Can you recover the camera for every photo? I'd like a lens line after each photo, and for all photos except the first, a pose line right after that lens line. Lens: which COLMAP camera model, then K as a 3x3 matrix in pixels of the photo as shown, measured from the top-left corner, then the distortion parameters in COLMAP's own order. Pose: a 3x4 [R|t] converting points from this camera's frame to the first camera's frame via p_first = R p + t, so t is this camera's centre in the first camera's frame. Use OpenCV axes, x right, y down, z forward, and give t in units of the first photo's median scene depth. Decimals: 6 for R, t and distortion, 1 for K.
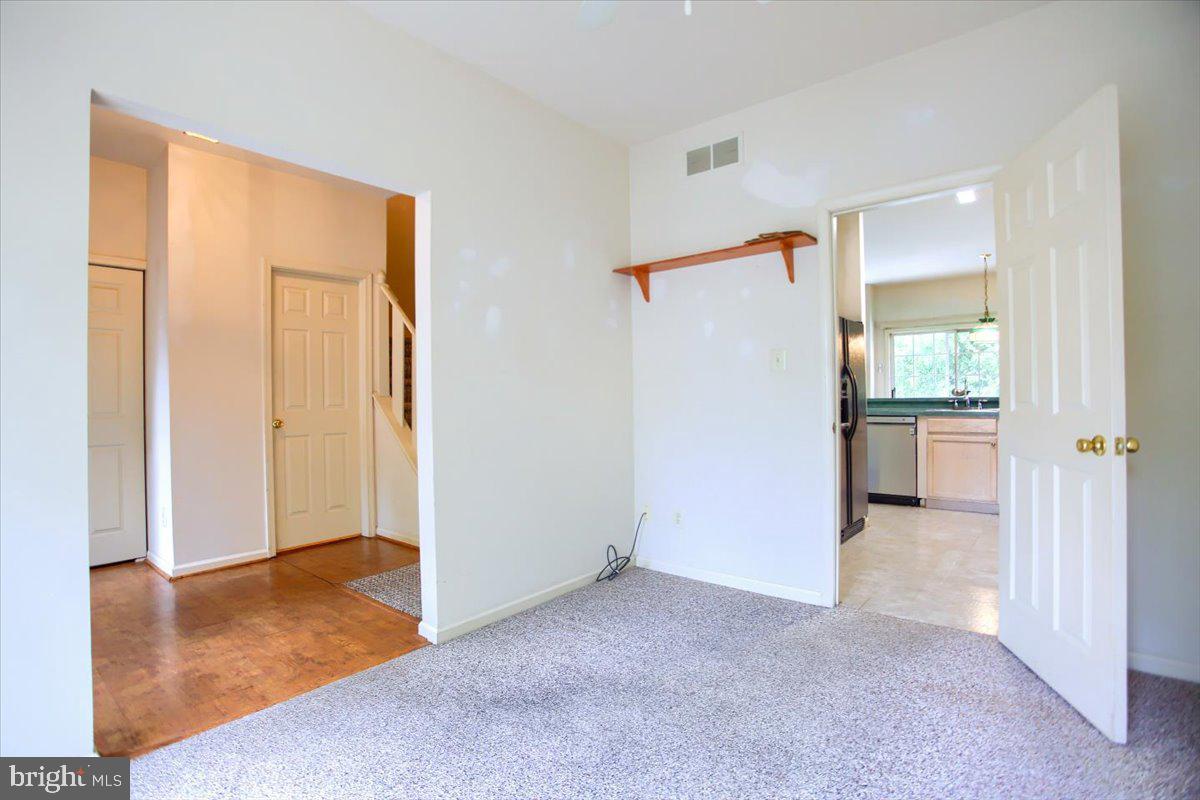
lens RADIAL K [[565.9, 0, 597.4], [0, 565.9, 392.5], [0, 0, 1]] dist [-0.040316, -0.000028]
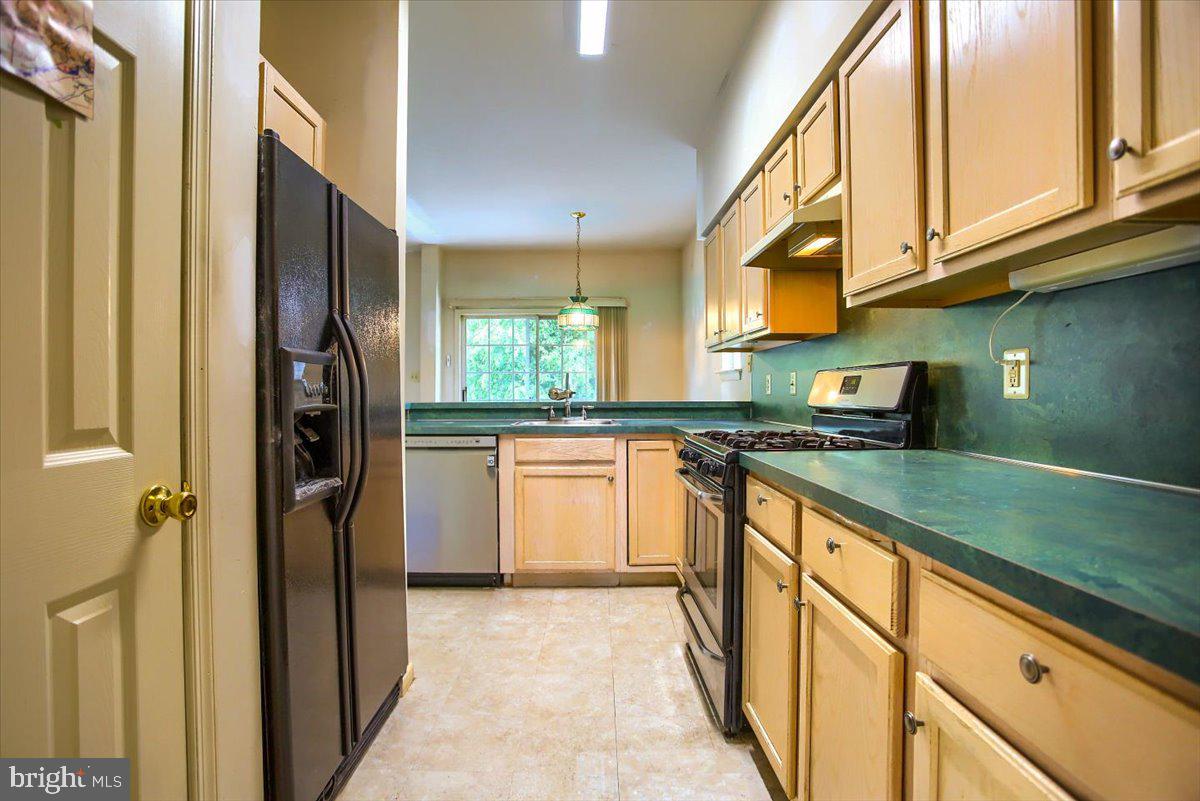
lens RADIAL K [[580.7, 0, 585.2], [0, 580.7, 398.2], [0, 0, 1]] dist [-0.087514, 0.035783]
pose [[0.773258, 0.001662, 0.634089, 0.254003], [-0.006335, 0.999967, 0.005104, 0.000704], [-0.634060, -0.007964, 0.773243, 0.466540]]
